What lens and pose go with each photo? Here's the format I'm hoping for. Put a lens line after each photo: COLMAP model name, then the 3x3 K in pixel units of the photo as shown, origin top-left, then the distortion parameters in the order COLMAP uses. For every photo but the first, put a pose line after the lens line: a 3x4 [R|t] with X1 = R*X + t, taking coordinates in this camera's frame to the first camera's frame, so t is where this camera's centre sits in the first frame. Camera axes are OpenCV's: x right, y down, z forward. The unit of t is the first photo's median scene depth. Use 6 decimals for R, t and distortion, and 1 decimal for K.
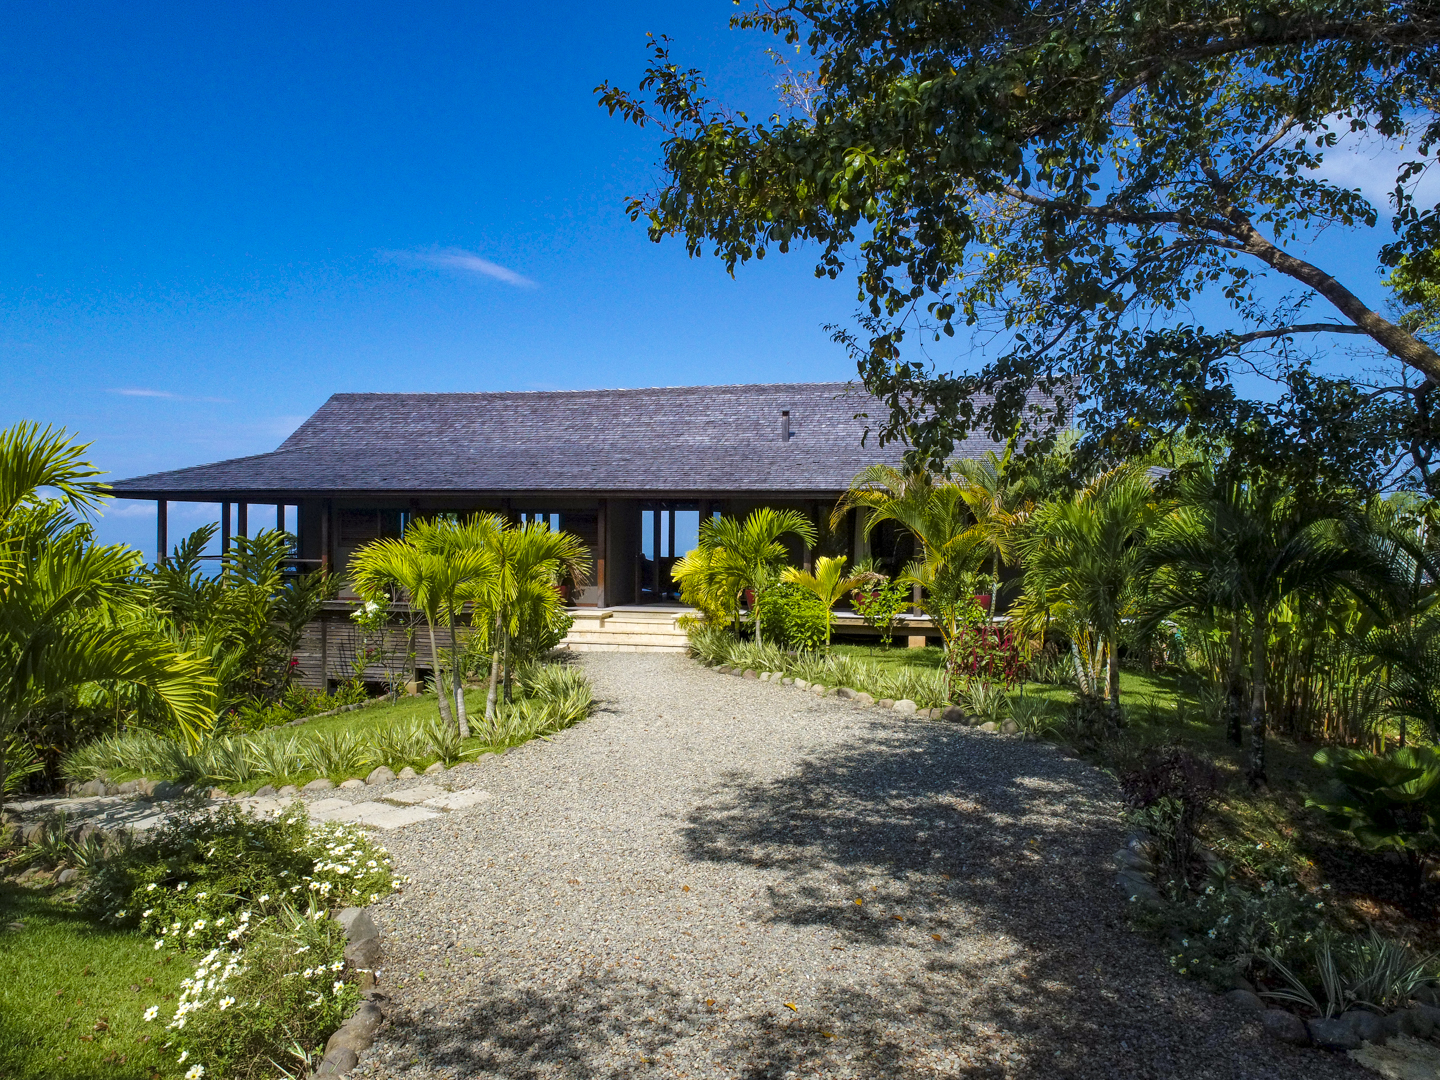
lens RADIAL K [[1010.0, 0, 719.9], [0, 1010.0, 541.4], [0, 0, 1]] dist [0.001980, 0.000160]
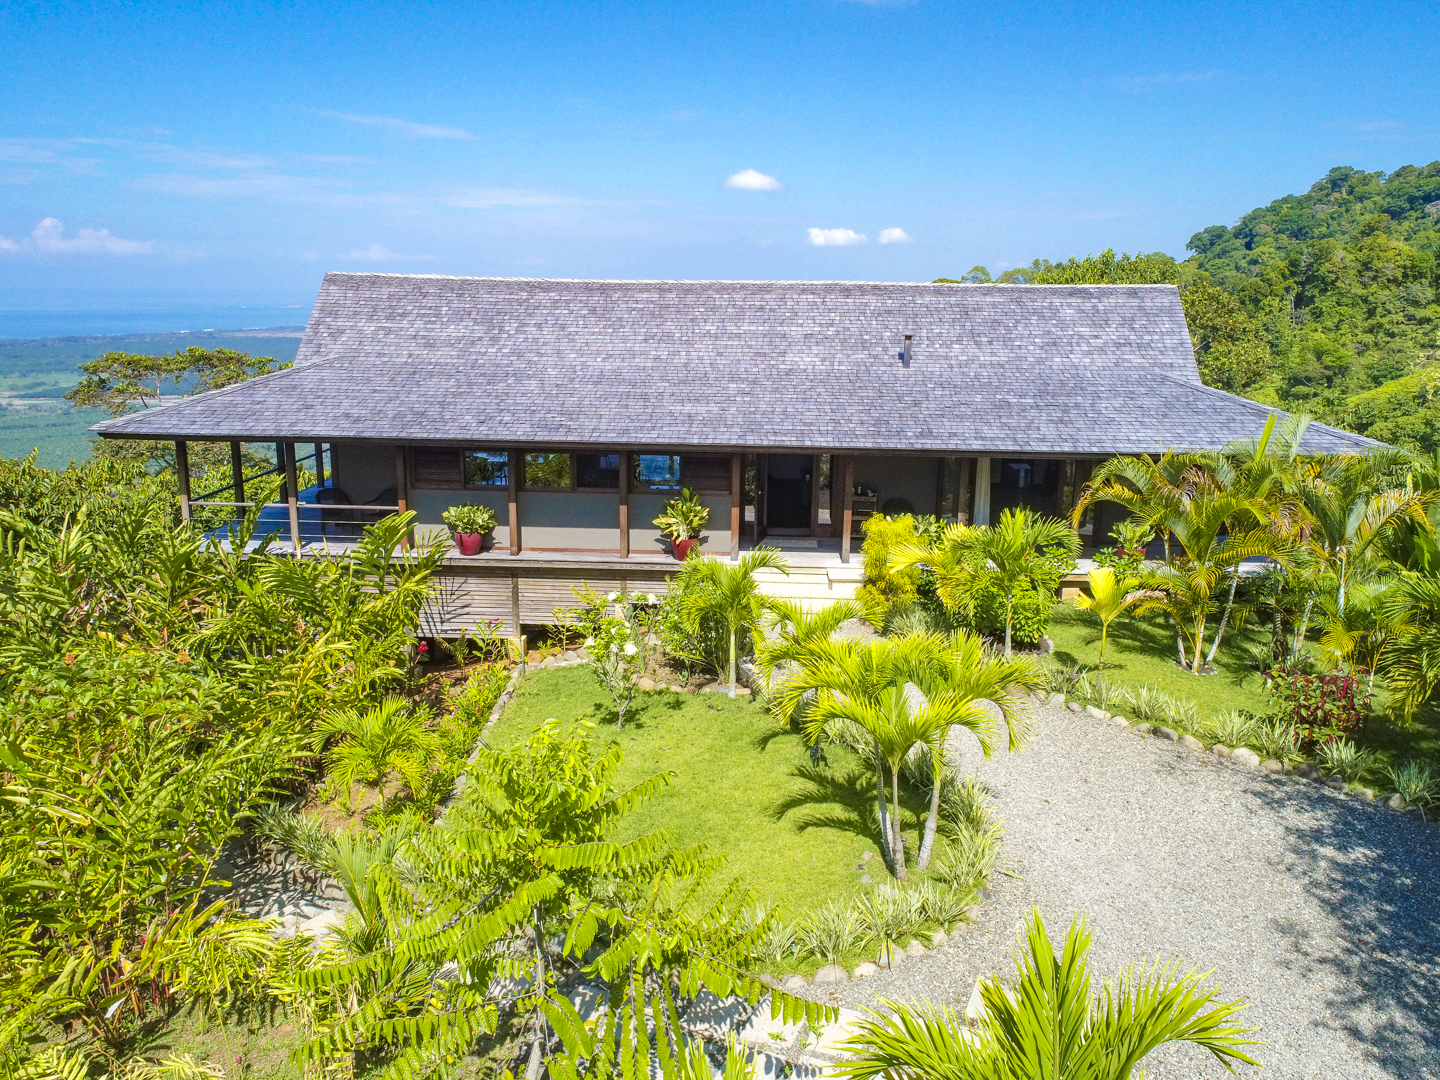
lens RADIAL K [[1010.0, 0, 720.2], [0, 1010.0, 539.2], [0, 0, 1]] dist [0.001980, 0.000160]
pose [[0.977885, -0.037357, 0.205782, -0.259557], [-0.009809, 0.974643, 0.223549, -0.130233], [-0.208915, -0.220624, 0.952722, 0.094760]]
